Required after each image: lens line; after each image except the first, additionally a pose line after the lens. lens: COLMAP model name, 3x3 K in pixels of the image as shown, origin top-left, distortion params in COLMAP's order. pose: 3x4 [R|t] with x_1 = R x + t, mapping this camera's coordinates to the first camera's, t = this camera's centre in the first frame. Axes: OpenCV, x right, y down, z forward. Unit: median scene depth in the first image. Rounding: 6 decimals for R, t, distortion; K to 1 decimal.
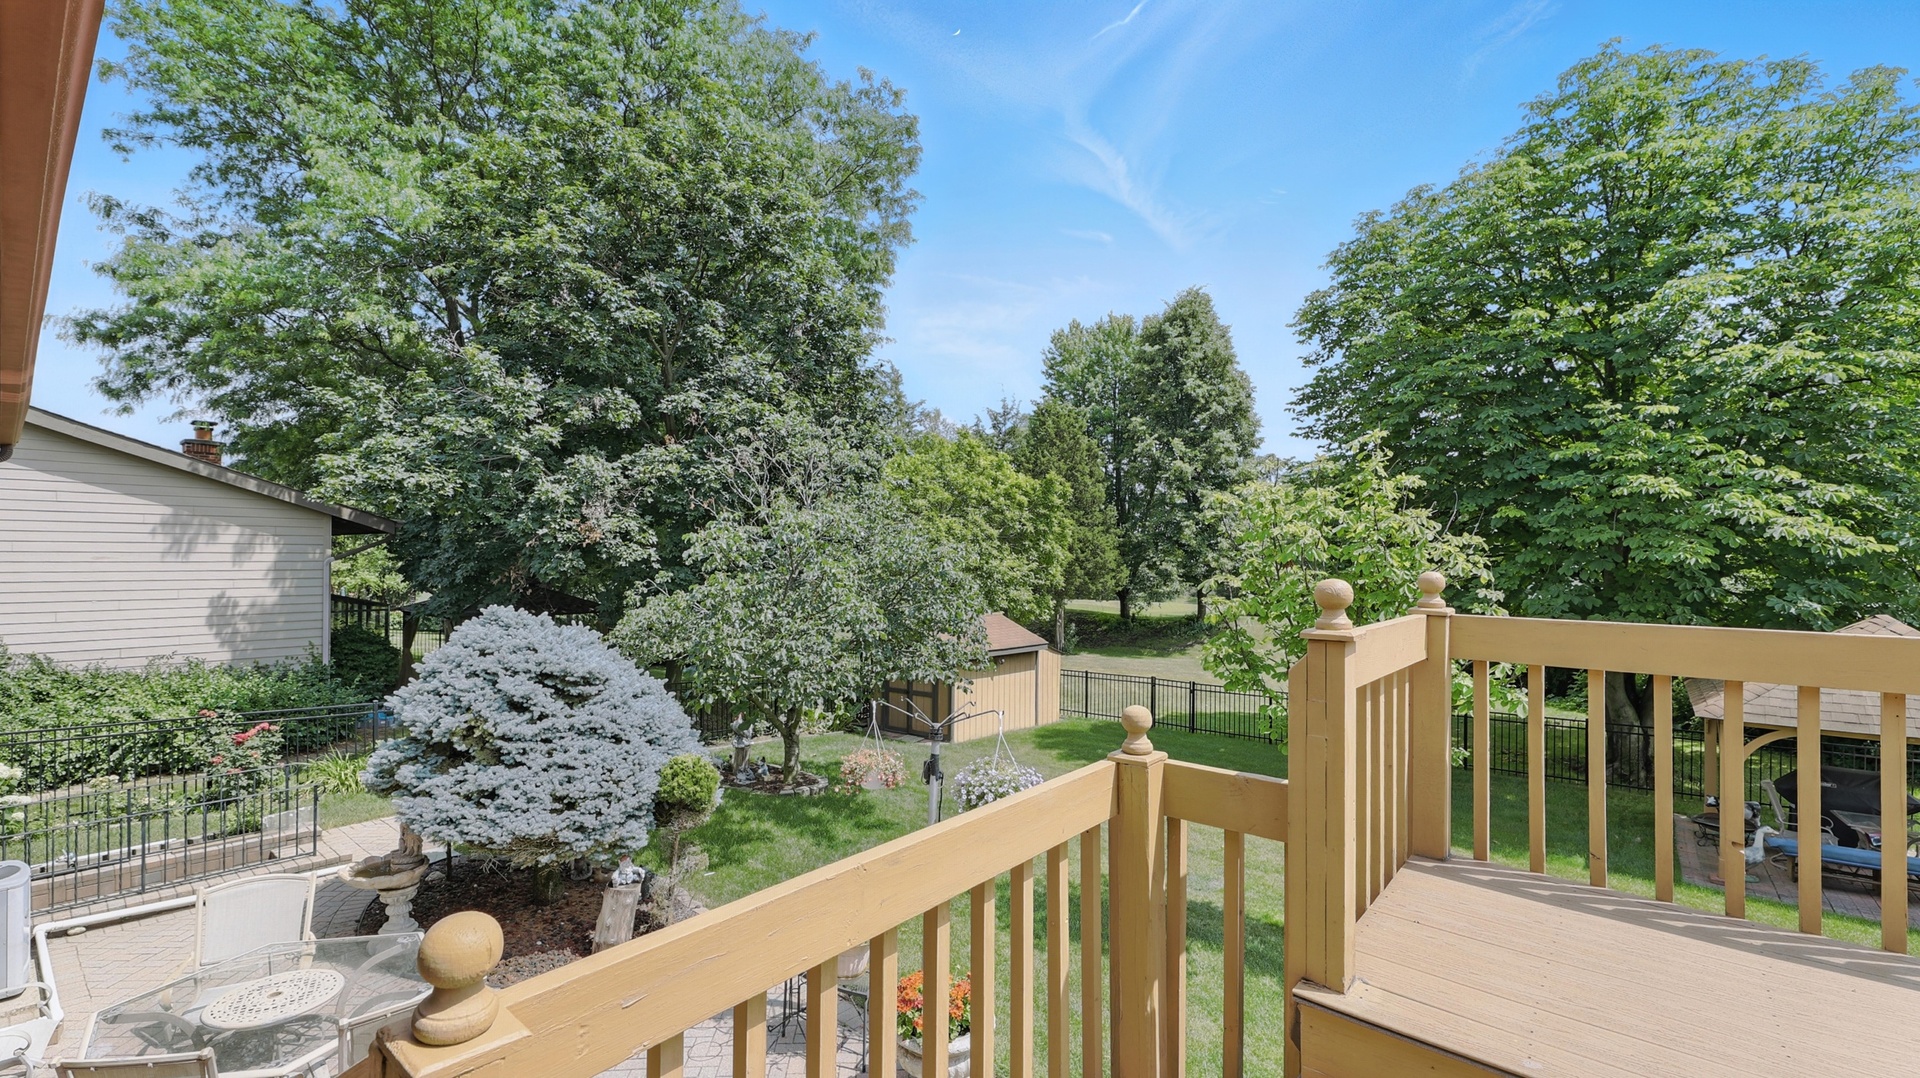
lens RADIAL K [[798.5, 0, 966.2], [0, 798.5, 559.5], [0, 0, 1]] dist [0.010692, -0.000159]
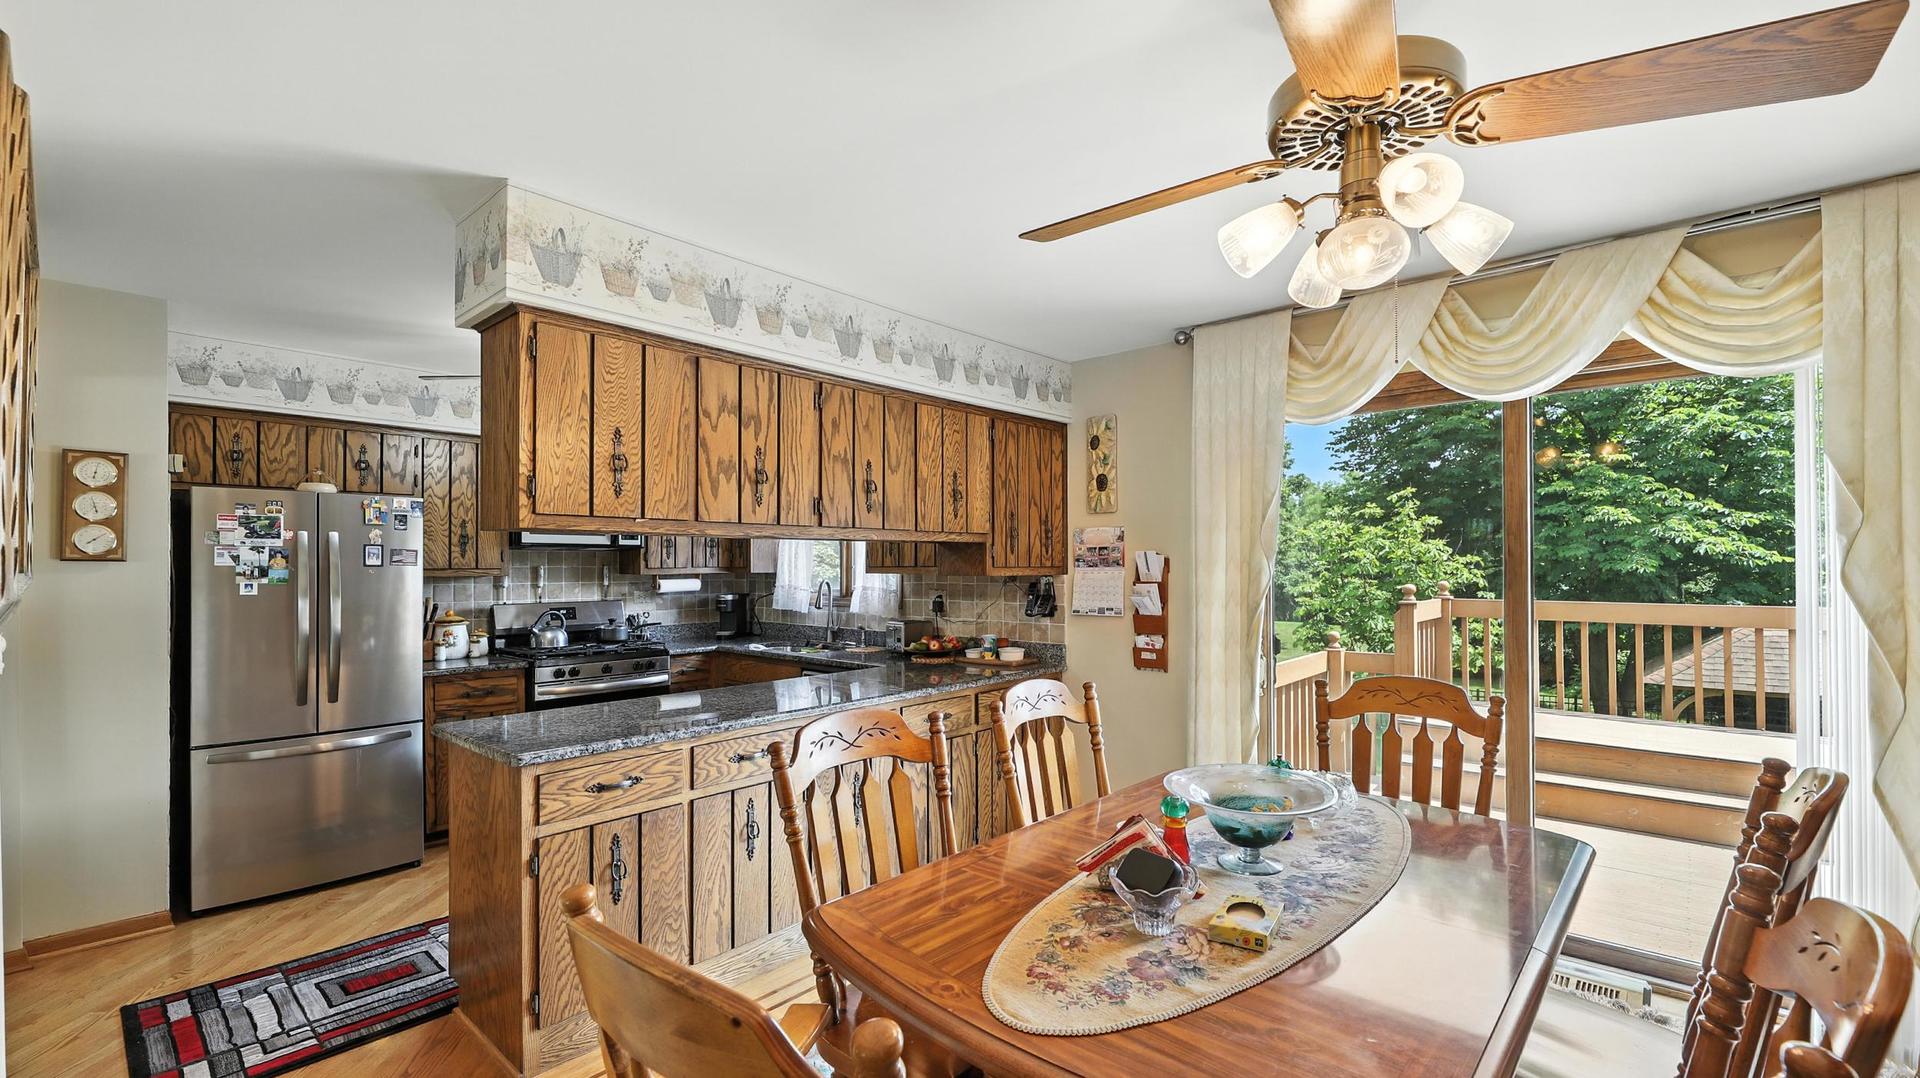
lens RADIAL K [[782.6, 0, 965.5], [0, 782.6, 565.0], [0, 0, 1]] dist [0.011433, -0.000045]
pose [[0.999577, -0.010061, -0.027284, -0.204822], [0.009848, 0.999920, -0.007959, -0.007202], [0.027362, 0.007687, 0.999596, -0.363040]]
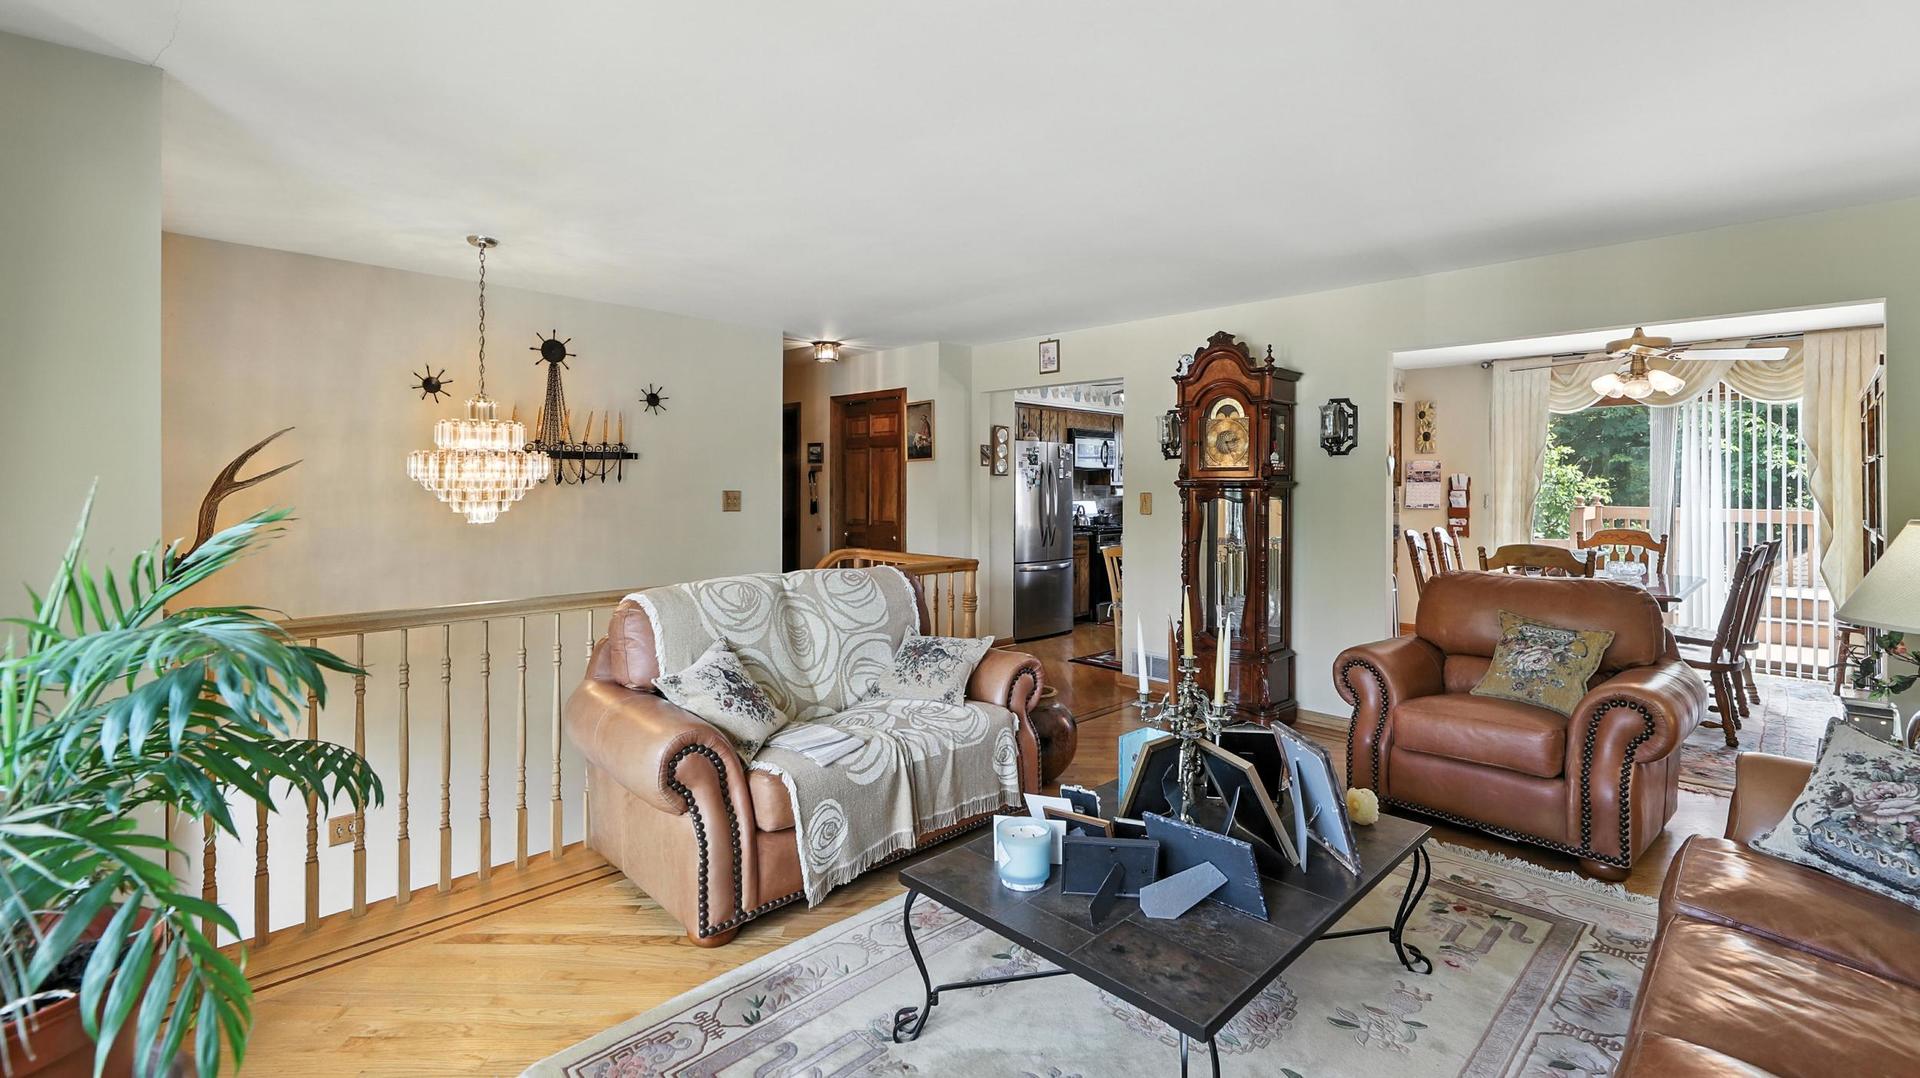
lens RADIAL K [[822.9, 0, 953.2], [0, 822.9, 493.2], [0, 0, 1]] dist [0.001519, 0.000044]
pose [[0.996315, -0.000868, -0.085762, -0.524850], [0.001149, 0.999994, 0.003234, -0.001327], [0.085759, -0.003321, 0.996310, -0.775894]]
